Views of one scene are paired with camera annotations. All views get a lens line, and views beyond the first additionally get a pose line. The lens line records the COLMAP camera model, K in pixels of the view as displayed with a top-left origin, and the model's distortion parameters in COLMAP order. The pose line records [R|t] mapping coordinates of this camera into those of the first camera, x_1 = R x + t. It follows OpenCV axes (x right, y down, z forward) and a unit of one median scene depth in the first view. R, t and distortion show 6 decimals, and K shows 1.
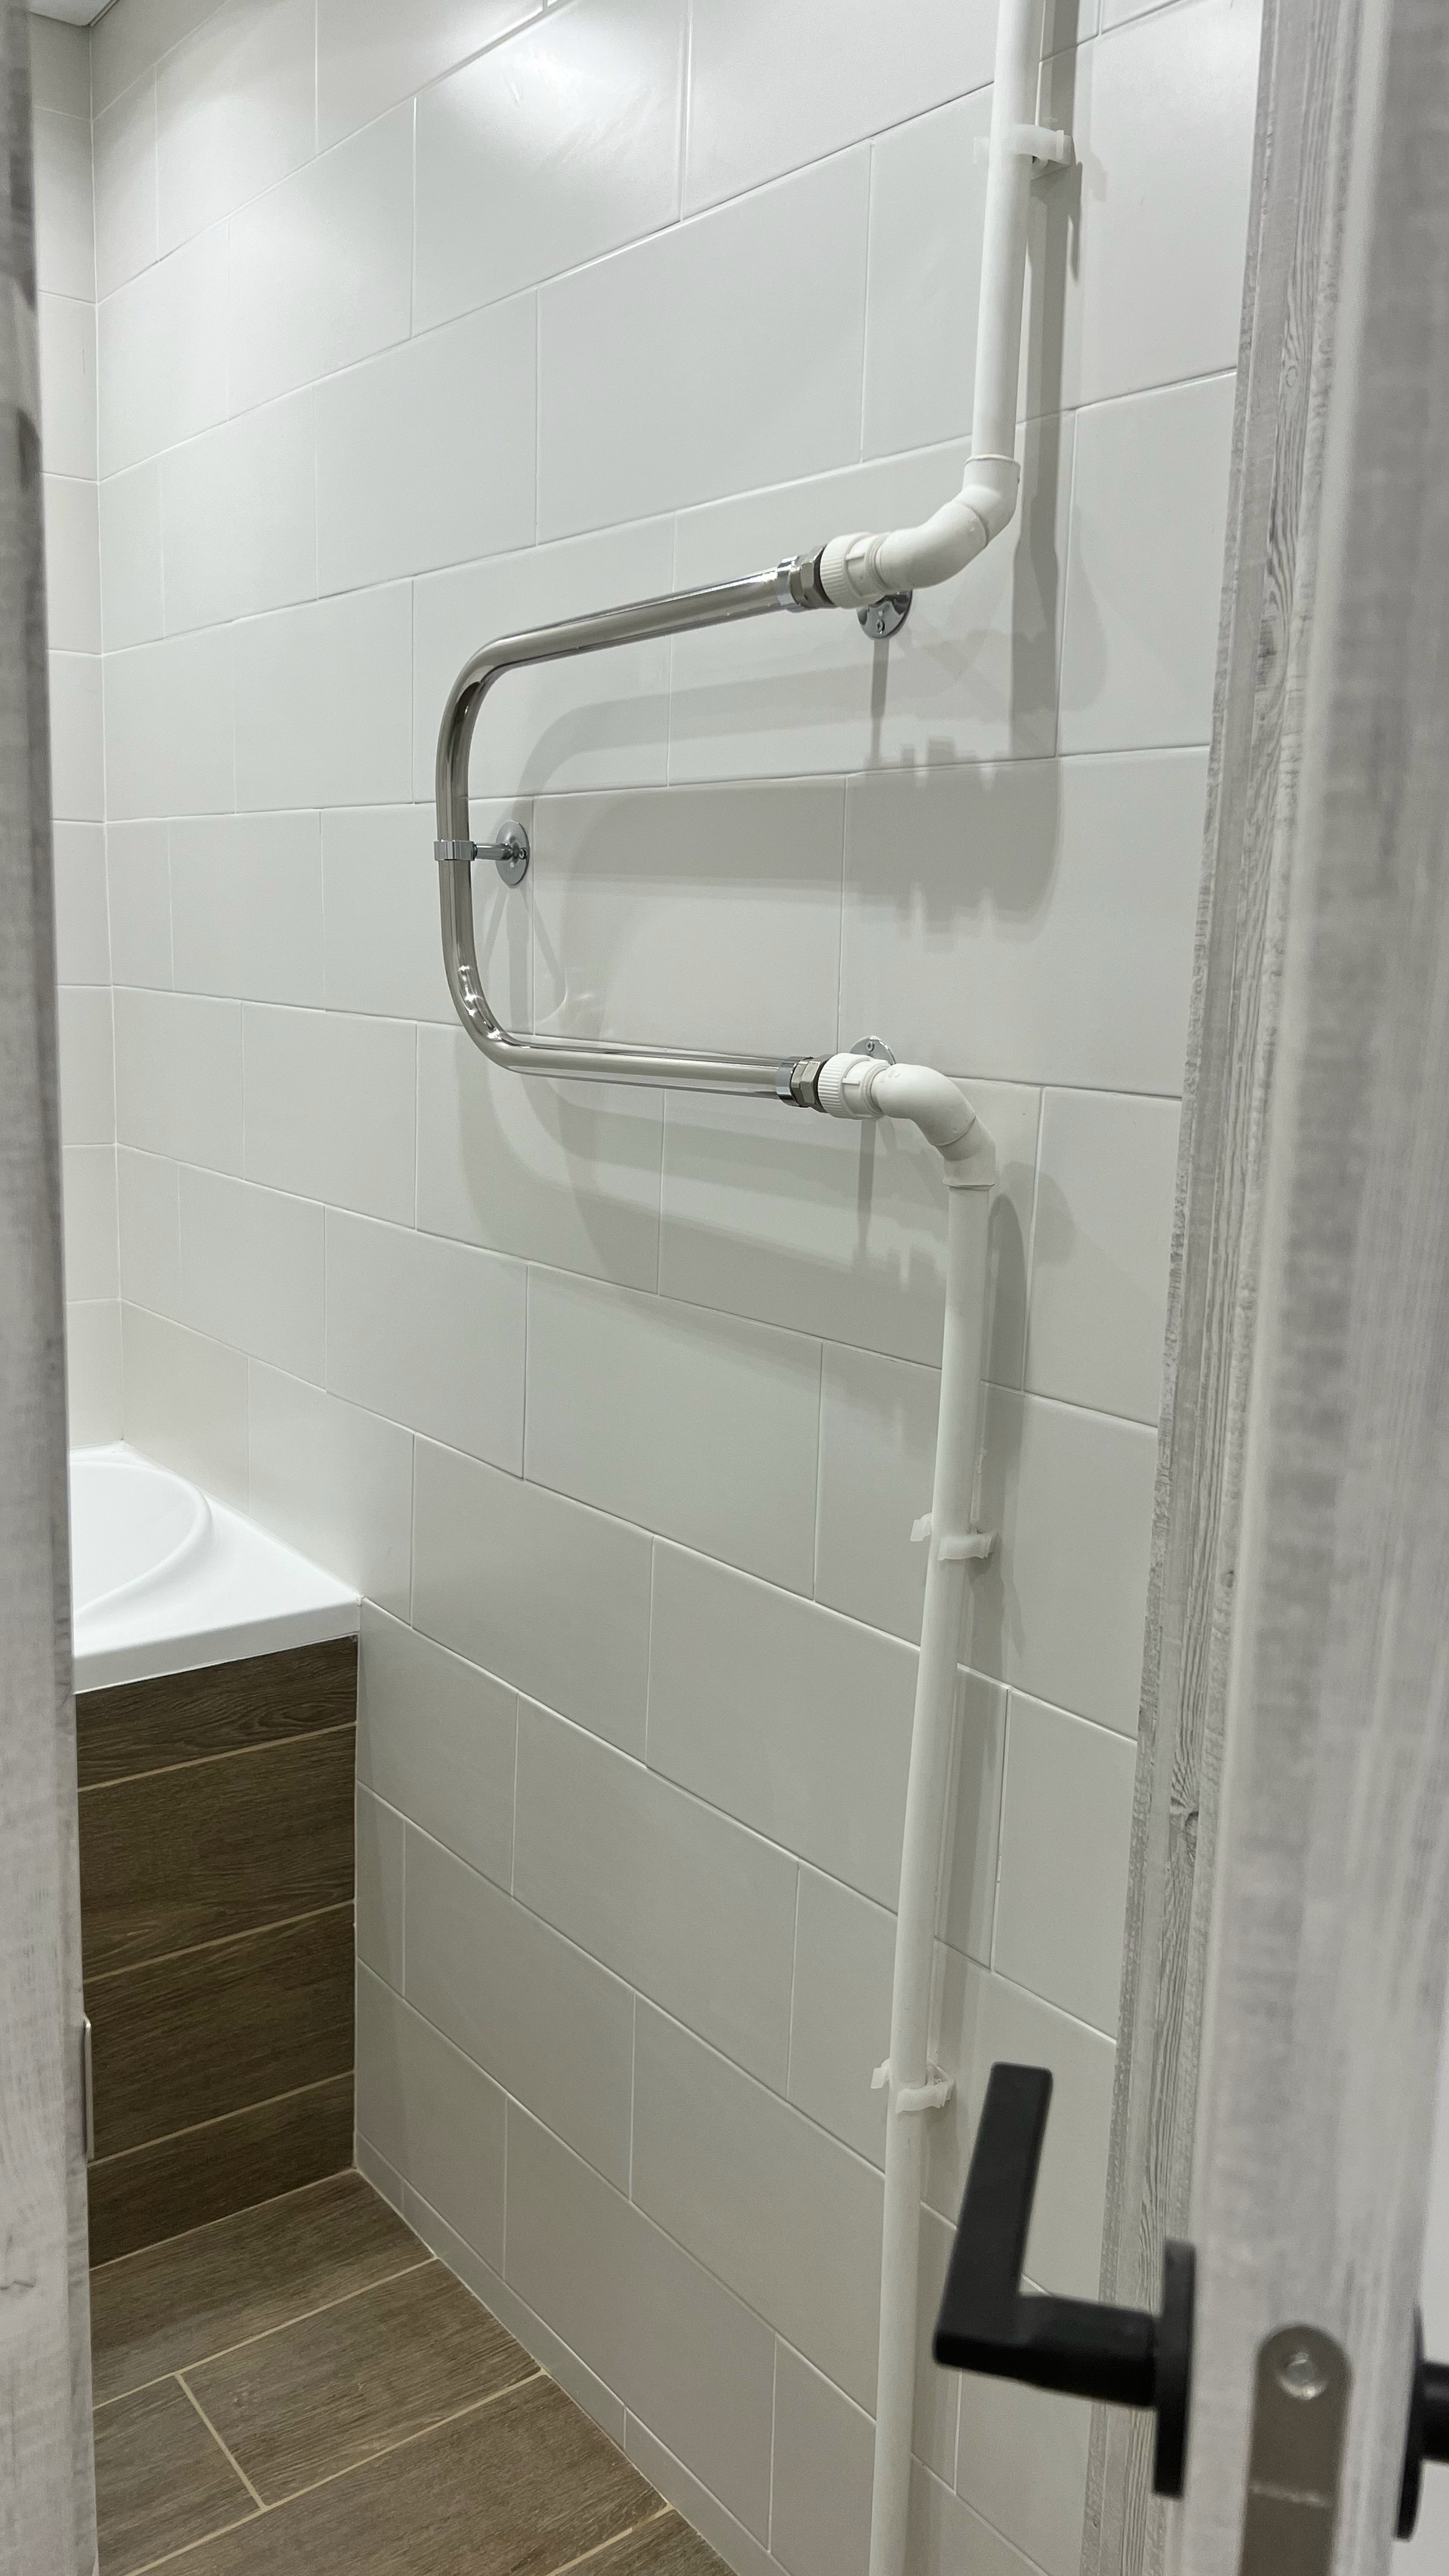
lens RADIAL K [[1930.6, 0, 690.8], [0, 1930.6, 1295.0], [0, 0, 1]] dist [-0.003436, -0.004676]
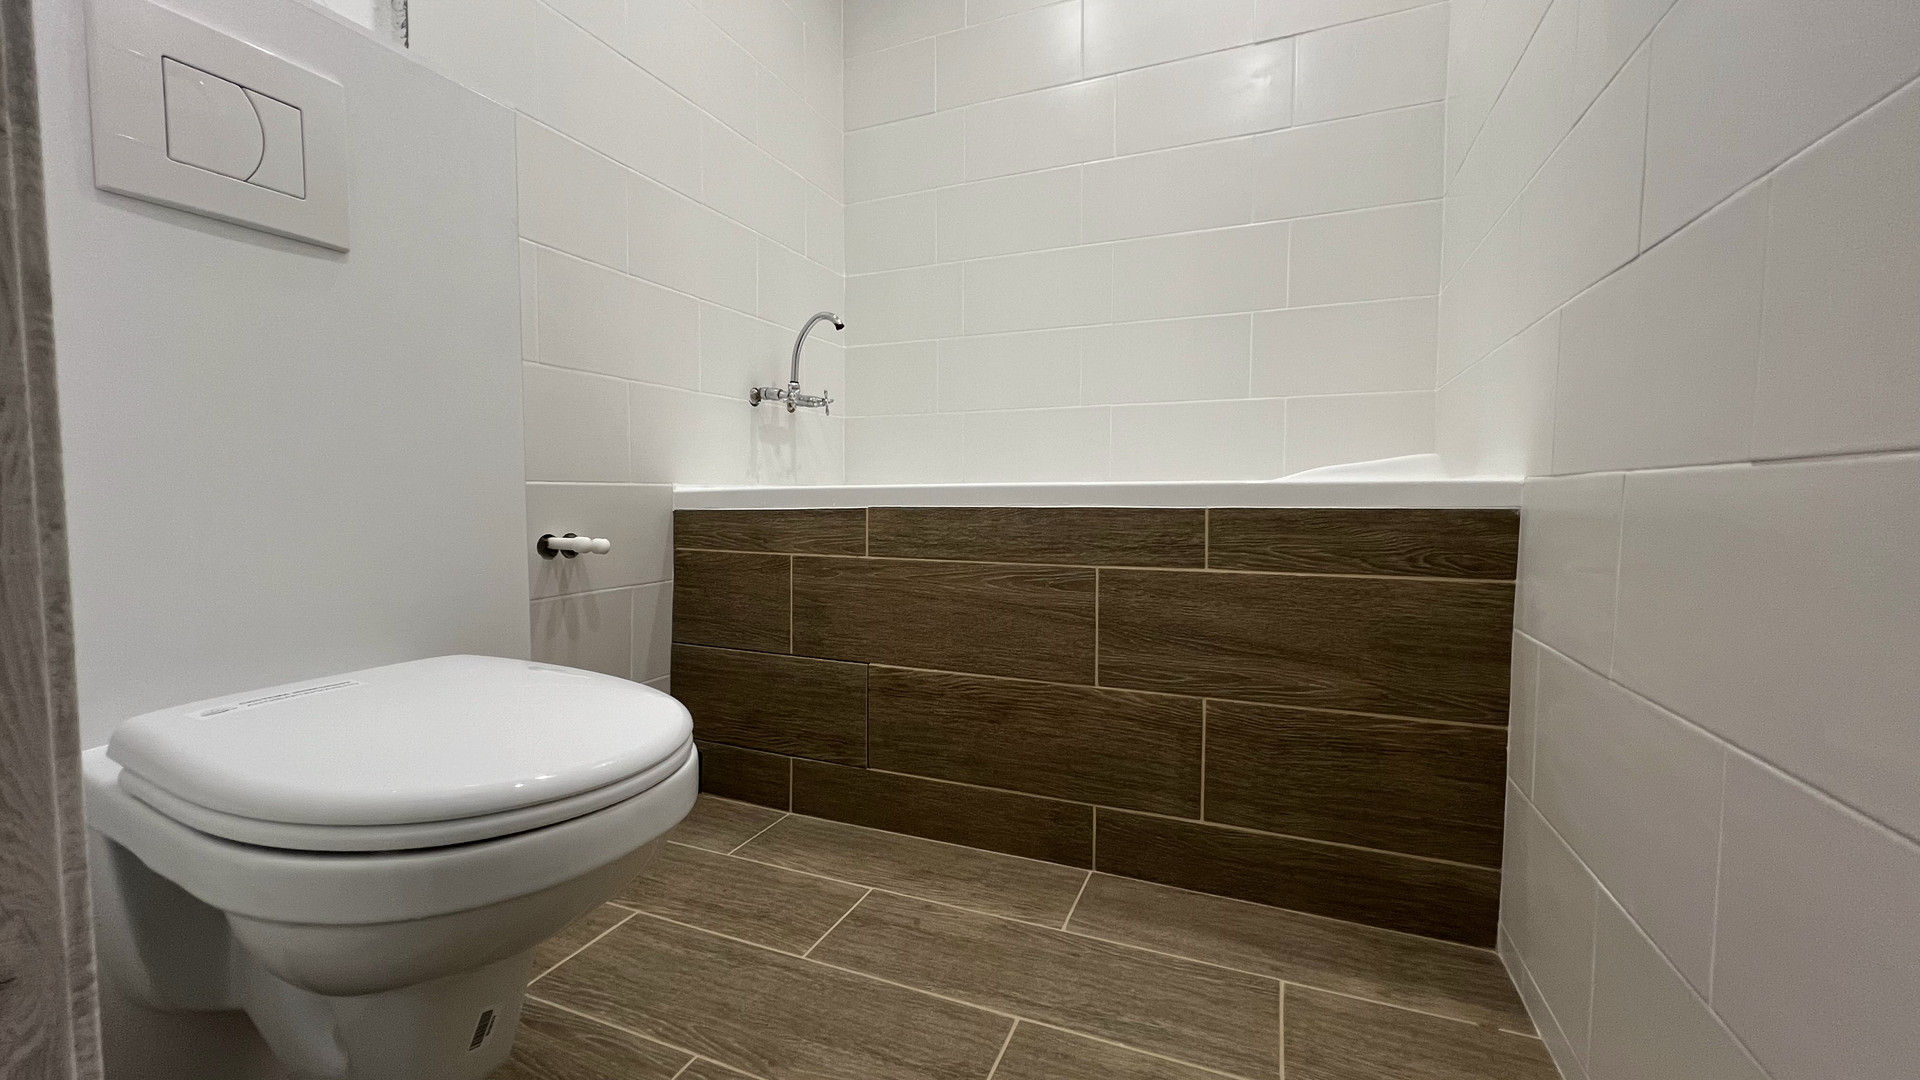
lens RADIAL K [[752.0, 0, 960.0], [0, 752.0, 540.0], [0, 0, 1]] dist [-0.001067, 0.000149]
pose [[0.503959, 0.023244, -0.863415, 0.072355], [-0.142093, 0.988249, -0.056332, 0.279484], [0.851959, 0.151075, 0.501340, 0.435351]]
